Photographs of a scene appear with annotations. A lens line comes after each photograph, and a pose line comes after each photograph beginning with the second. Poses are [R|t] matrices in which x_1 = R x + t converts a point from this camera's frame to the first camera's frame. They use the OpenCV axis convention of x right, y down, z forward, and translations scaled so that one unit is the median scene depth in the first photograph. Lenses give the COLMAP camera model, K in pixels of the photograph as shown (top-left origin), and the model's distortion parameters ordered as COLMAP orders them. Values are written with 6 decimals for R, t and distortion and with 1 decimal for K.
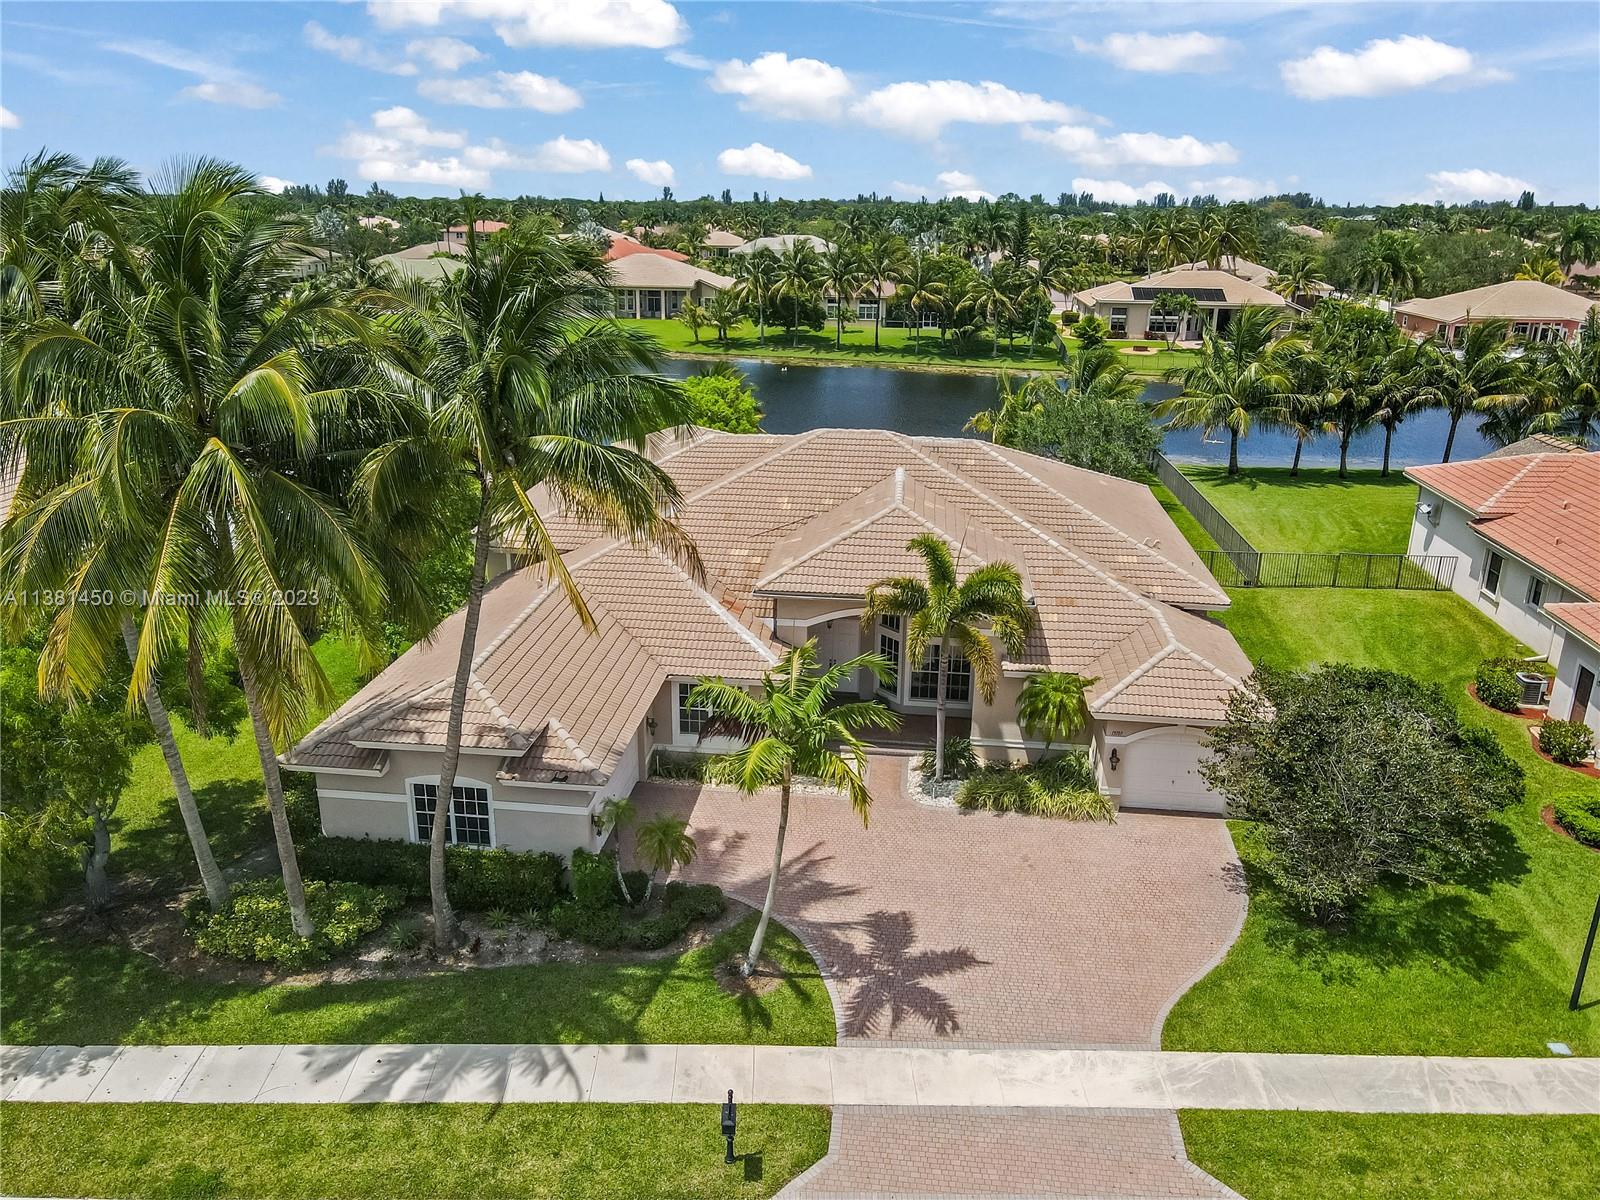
lens RADIAL K [[1176.1, 0, 800.0], [0, 1176.1, 600.0], [0, 0, 1]] dist [0.007865, 0.006592]
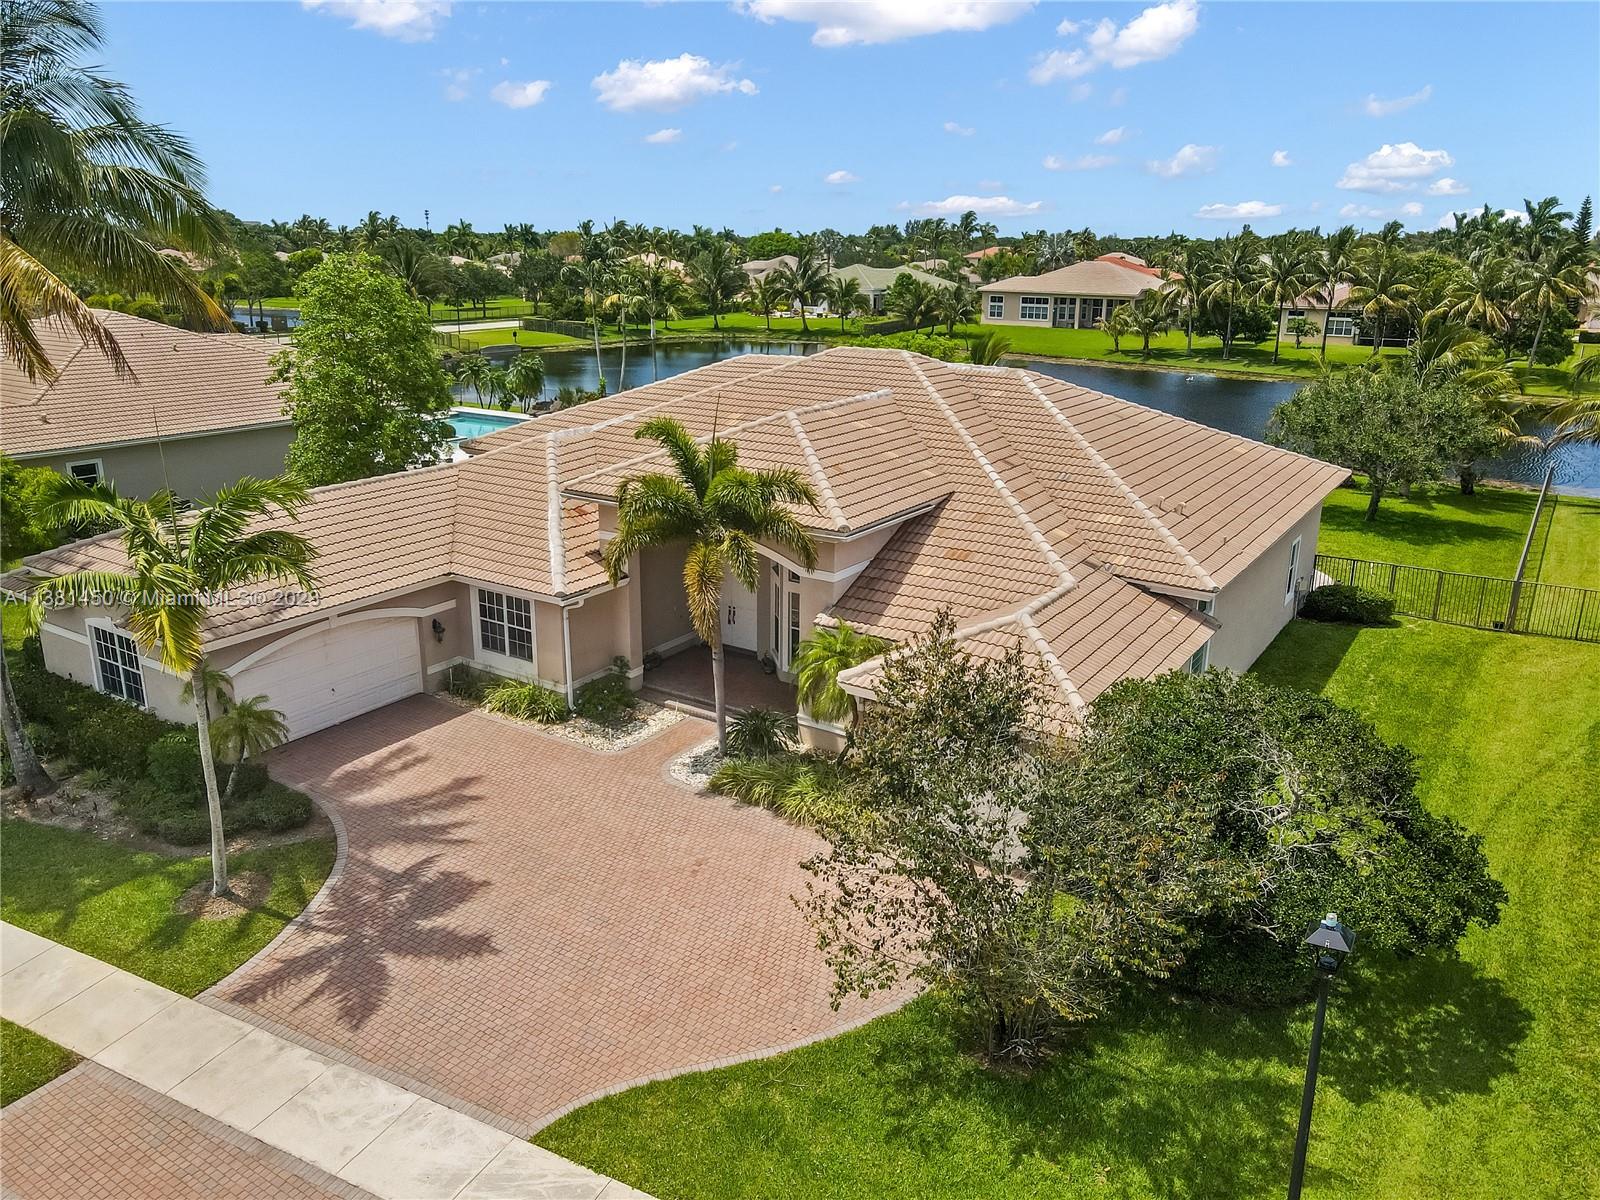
lens RADIAL K [[1176.1, 0, 800.0], [0, 1176.1, 600.0], [0, 0, 1]] dist [0.007865, 0.006592]
pose [[0.891752, 0.127592, -0.434165, 0.484685], [-0.142911, 0.989732, -0.002671, 0.047985], [0.429366, 0.064429, 0.900829, 0.326217]]
